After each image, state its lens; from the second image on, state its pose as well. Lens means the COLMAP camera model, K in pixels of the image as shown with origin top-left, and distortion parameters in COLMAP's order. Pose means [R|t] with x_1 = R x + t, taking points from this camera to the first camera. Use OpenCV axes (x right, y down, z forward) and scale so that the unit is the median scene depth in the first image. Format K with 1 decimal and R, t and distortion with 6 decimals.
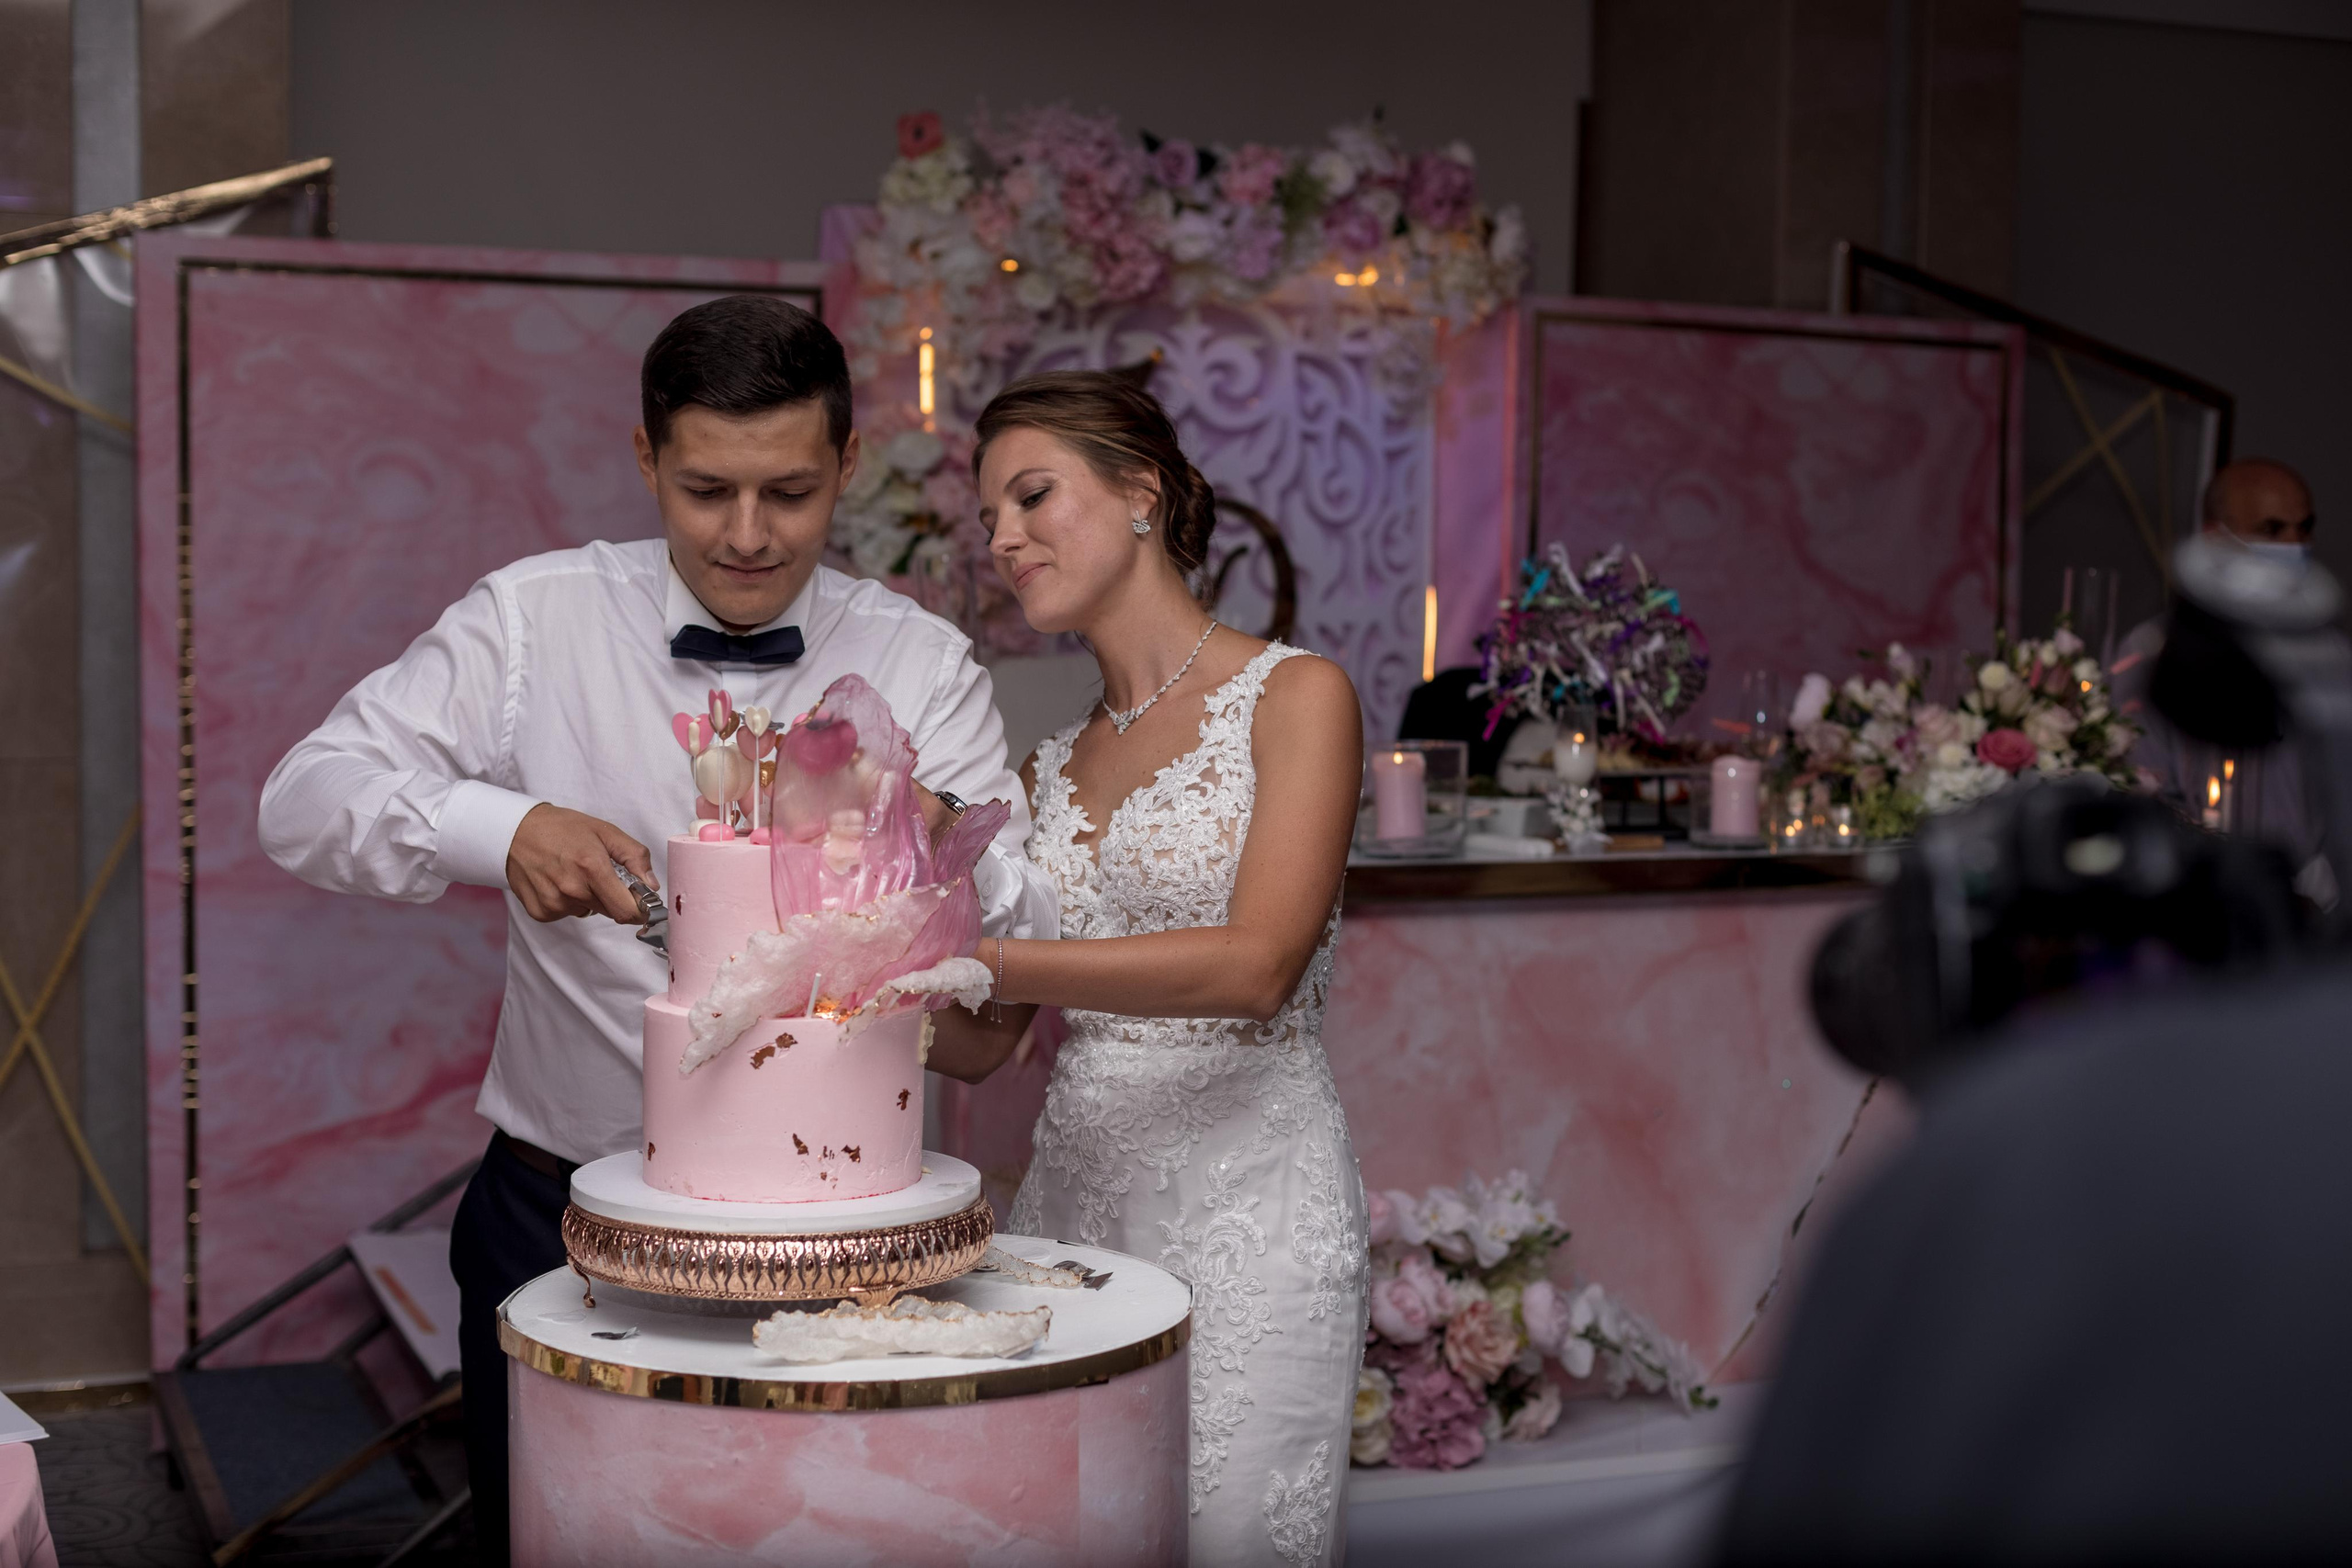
lens RADIAL K [[3295.7, 0, 1176.5], [0, 3295.7, 856.6], [0, 0, 1]] dist [0.017528, 0.033628]
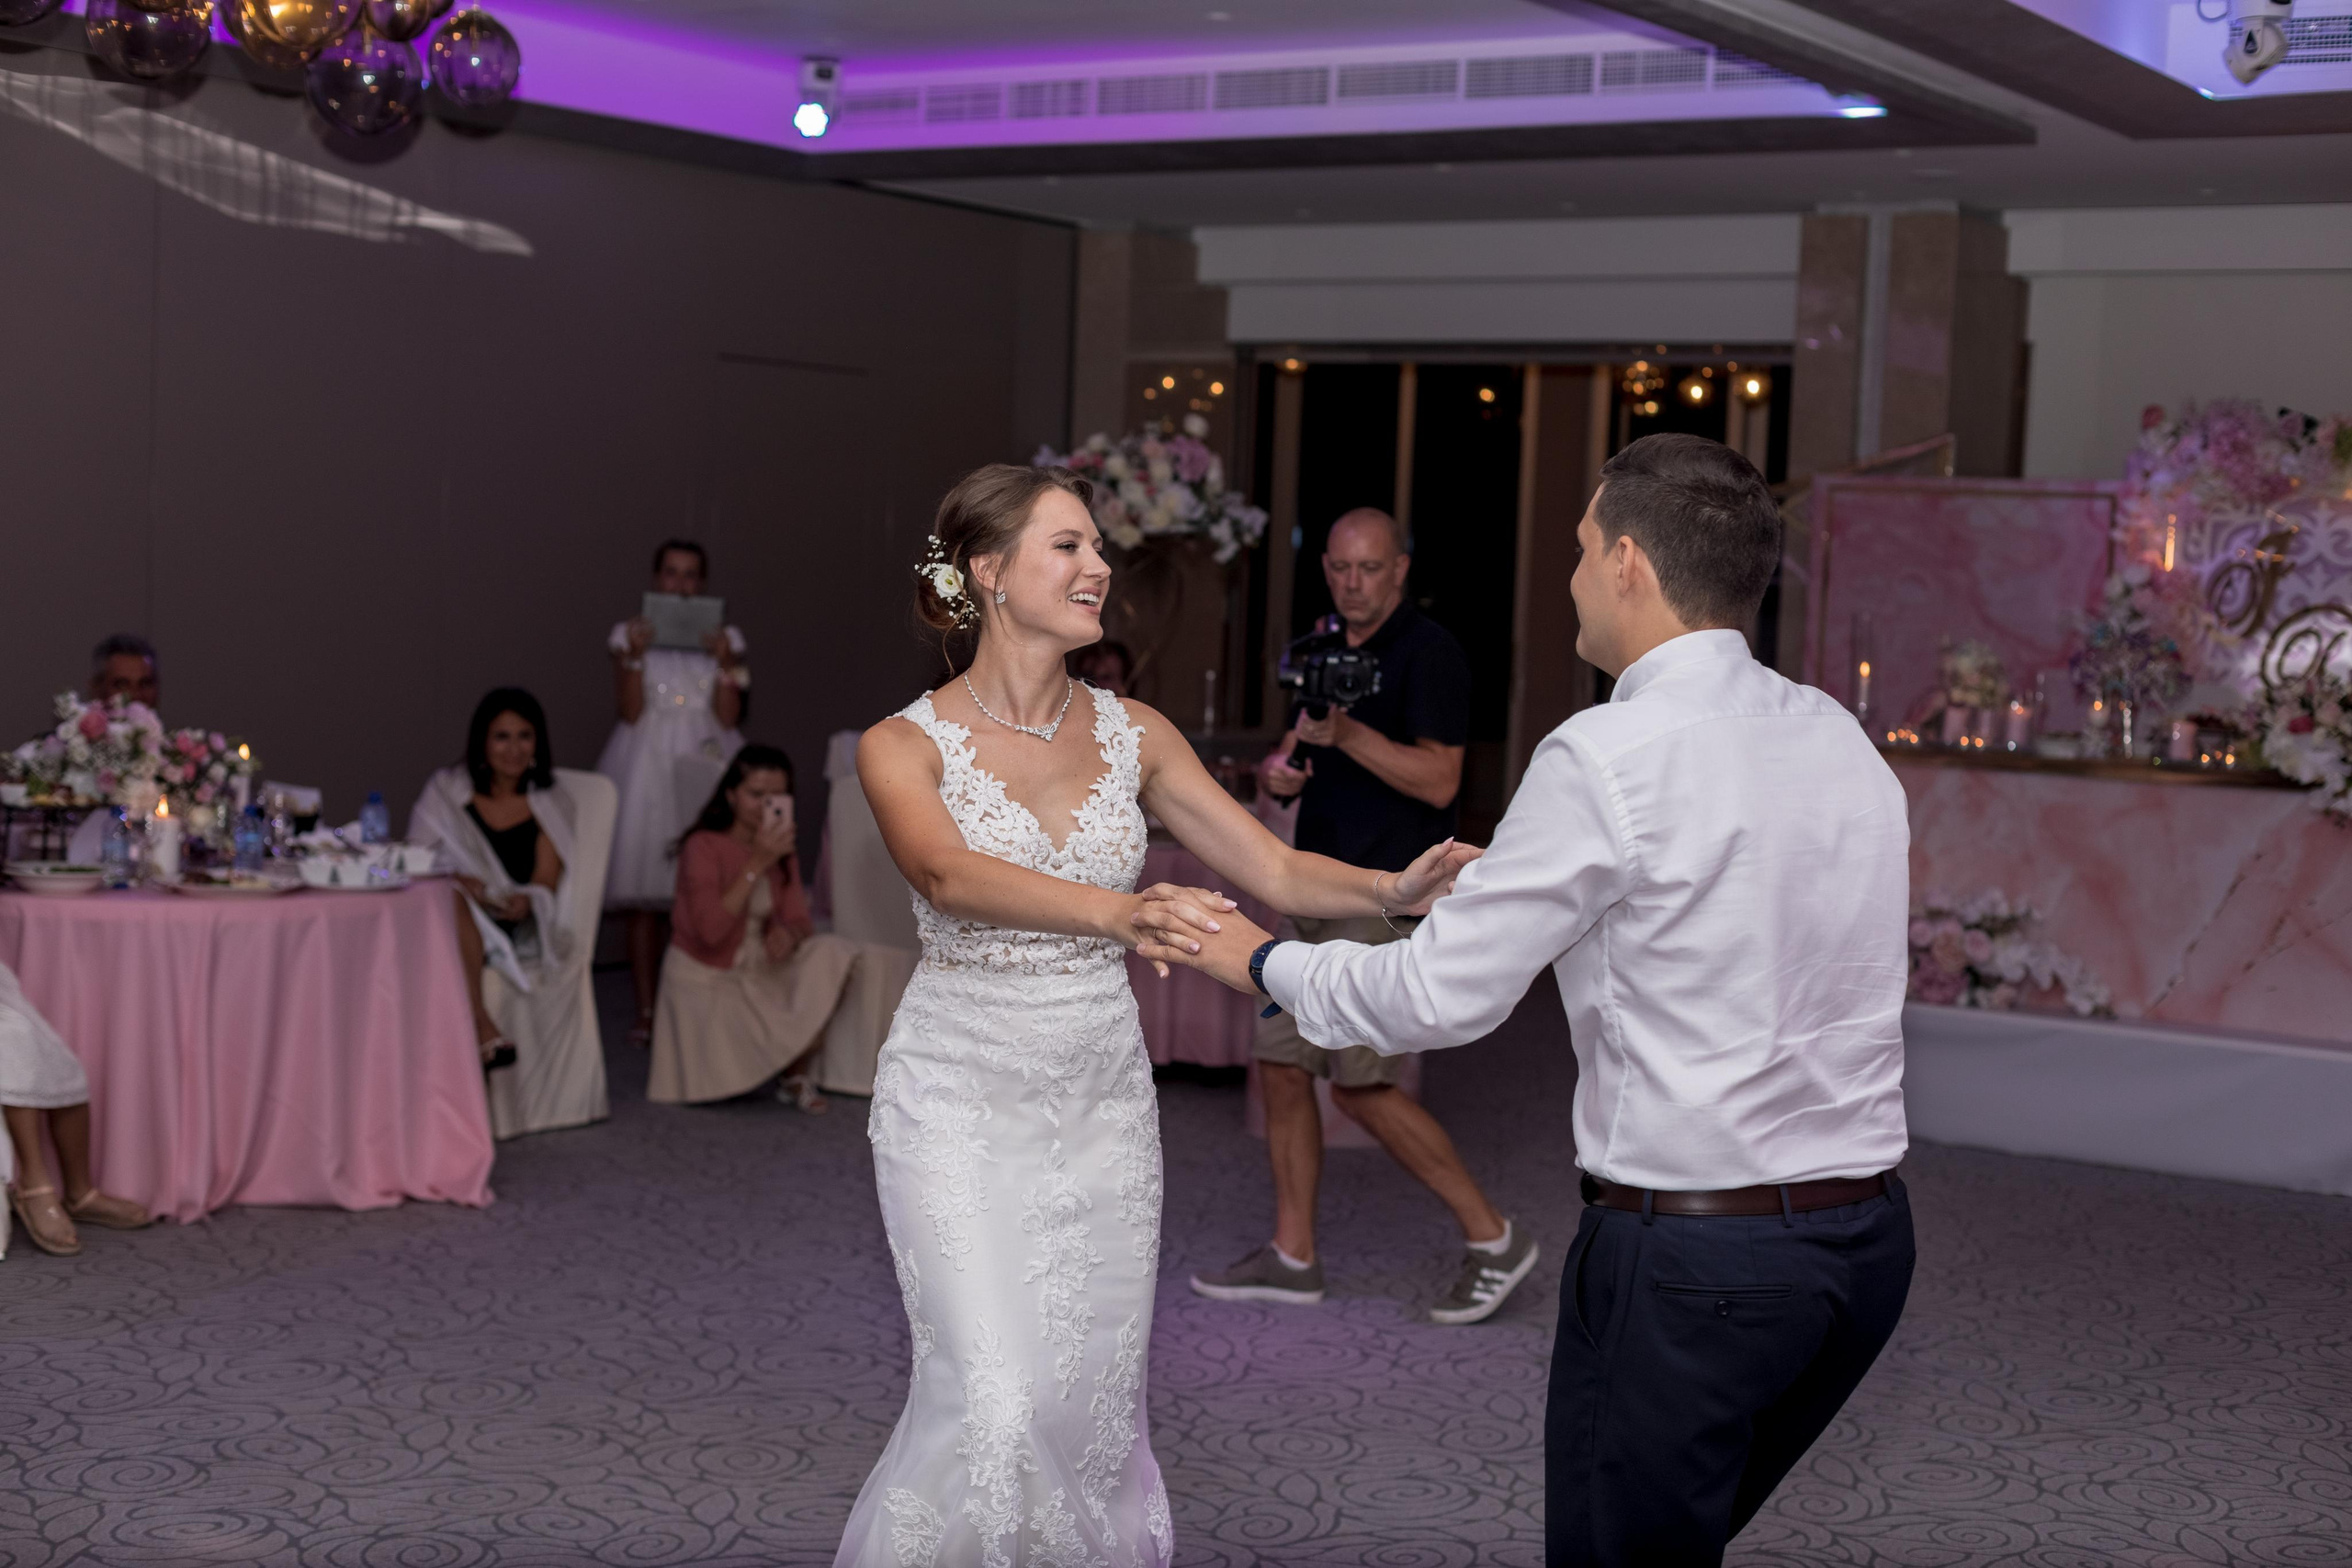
lens RADIAL K [[3295.7, 0, 1176.5], [0, 3295.7, 856.6], [0, 0, 1]] dist [0.017528, 0.033628]
pose [[0.543723, 0.080643, -0.835381, 1.277193], [-0.117161, 0.992920, 0.019595, 0.071964], [0.831047, 0.087220, 0.549322, -0.548449]]
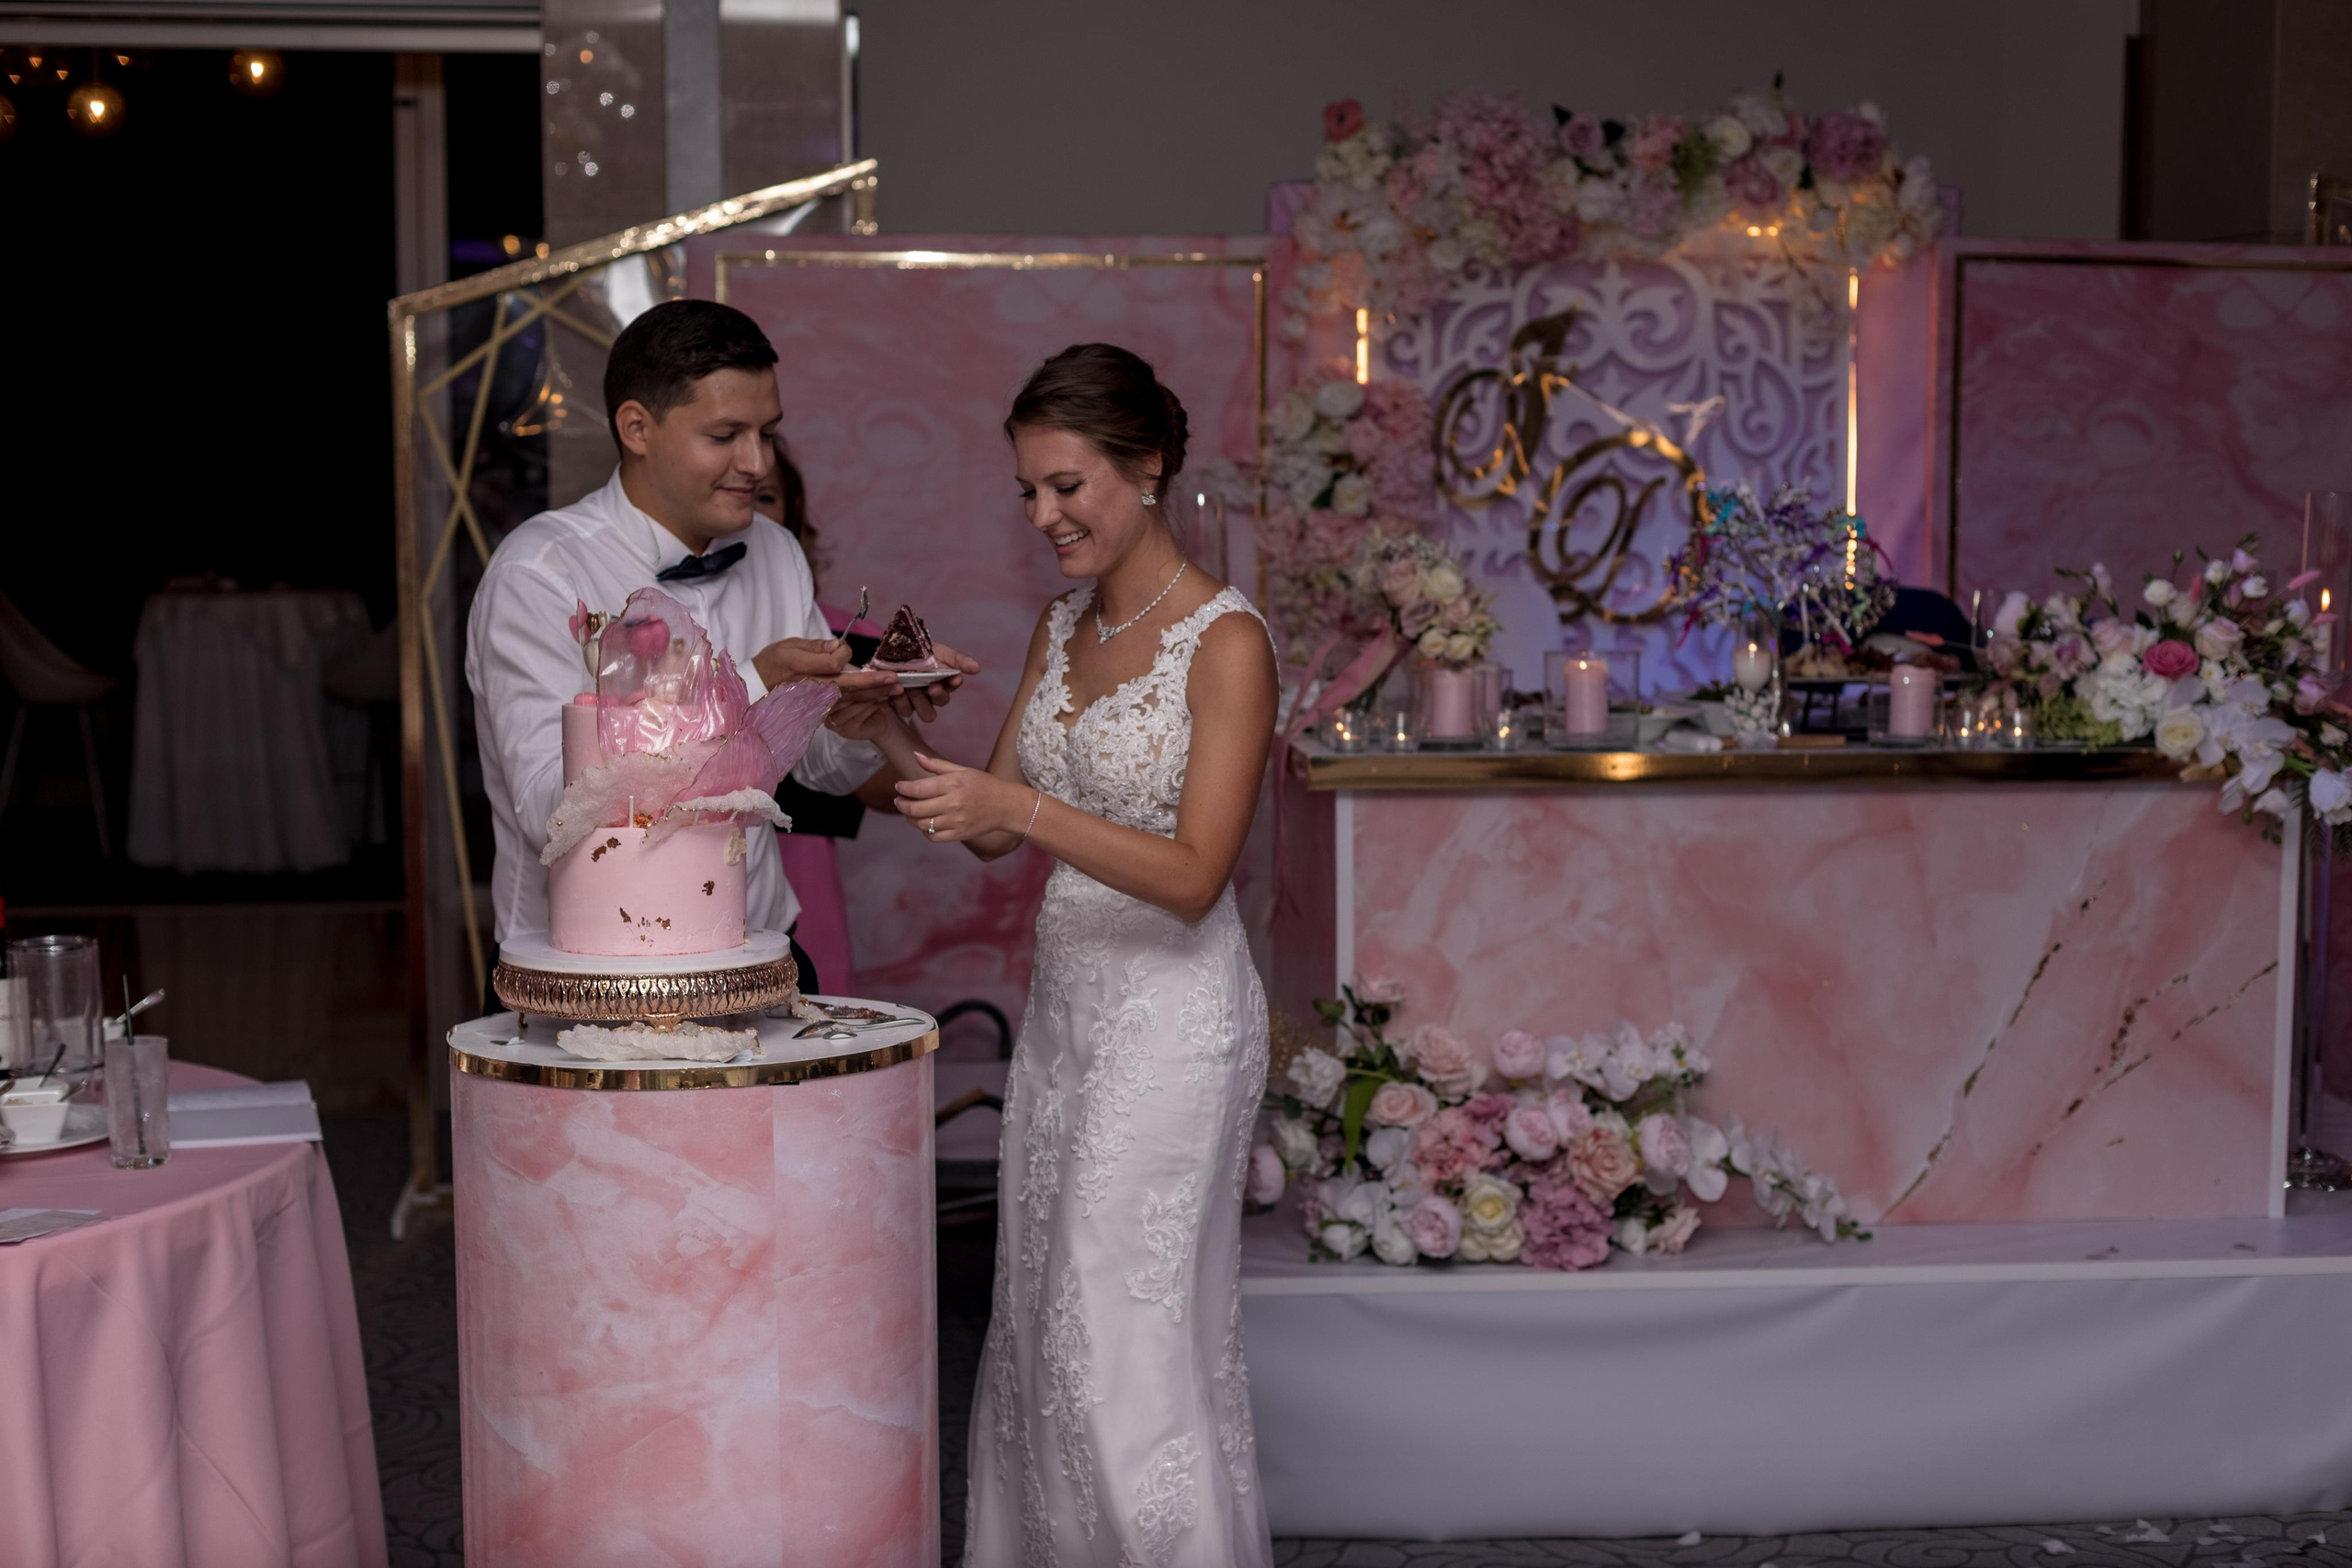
lens RADIAL K [[3295.7, 0, 1176.5], [0, 3295.7, 856.6], [0, 0, 1]] dist [0.017528, 0.033628]
pose [[0.960688, 0.019404, -0.276951, 0.186743], [-0.013319, 0.999627, 0.023835, 0.008784], [0.277310, -0.019209, 0.960588, -0.114165]]
